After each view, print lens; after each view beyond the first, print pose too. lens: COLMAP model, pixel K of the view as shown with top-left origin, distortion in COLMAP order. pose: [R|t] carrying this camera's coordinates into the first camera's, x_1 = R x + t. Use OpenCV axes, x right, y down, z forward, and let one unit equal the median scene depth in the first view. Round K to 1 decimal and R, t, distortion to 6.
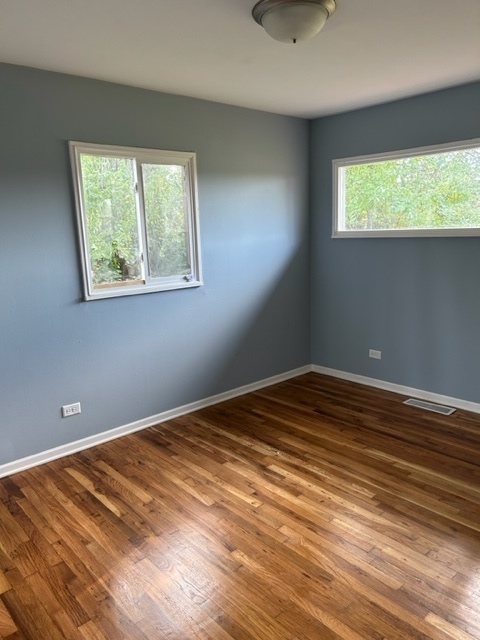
lens RADIAL K [[480.5, 0, 237.9], [0, 480.5, 319.7], [0, 0, 1]] dist [0.071419, -0.078490]
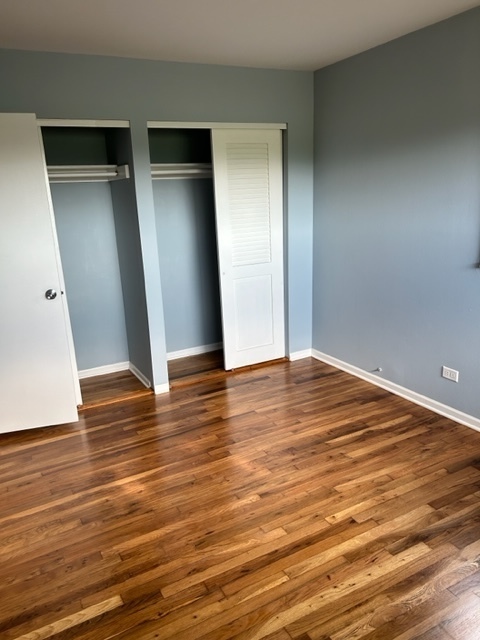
lens RADIAL K [[480.5, 0, 239.4], [0, 480.5, 320.0], [0, 0, 1]] dist [0.071419, -0.078490]
pose [[-0.234884, 0.285780, -0.929064, 0.730795], [-0.132094, 0.937552, 0.321787, -0.202357], [0.963006, 0.198306, -0.182466, 0.858601]]
